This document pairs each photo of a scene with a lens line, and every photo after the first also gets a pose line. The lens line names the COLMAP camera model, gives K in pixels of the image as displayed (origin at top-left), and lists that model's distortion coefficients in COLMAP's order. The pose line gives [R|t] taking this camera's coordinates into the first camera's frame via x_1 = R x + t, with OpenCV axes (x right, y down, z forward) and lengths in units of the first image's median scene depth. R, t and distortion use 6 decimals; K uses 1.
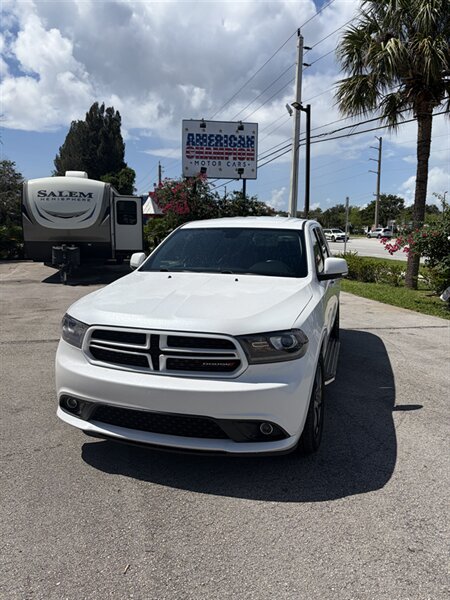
lens RADIAL K [[439.0, 0, 261.2], [0, 439.0, 308.0], [0, 0, 1]] dist [0.043326, -0.061378]
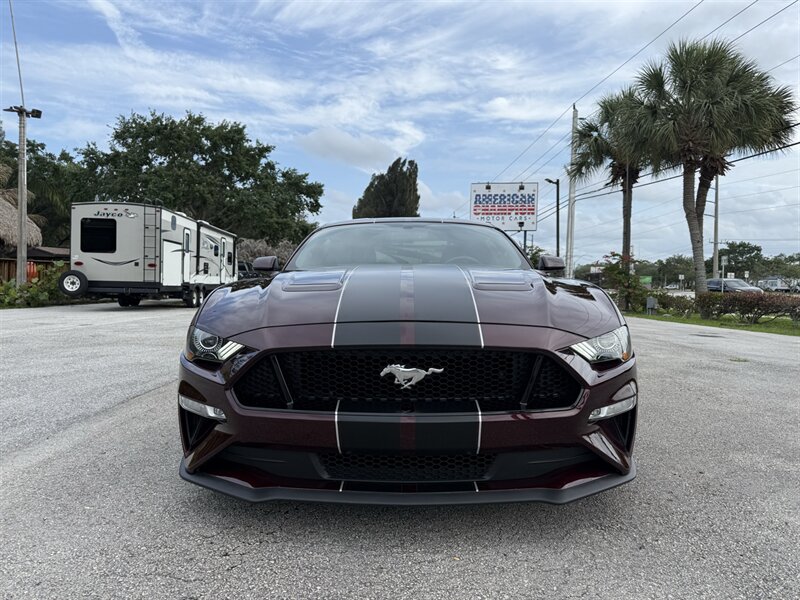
lens RADIAL K [[627.0, 0, 400.0], [0, 627.0, 300.0], [0, 0, 1]] dist [0.028175, -0.033645]
pose [[0.947782, 0.014134, -0.318604, 0.169027], [-0.065945, 0.986112, -0.152426, 0.136987], [0.312025, 0.165477, 0.935552, -0.538495]]
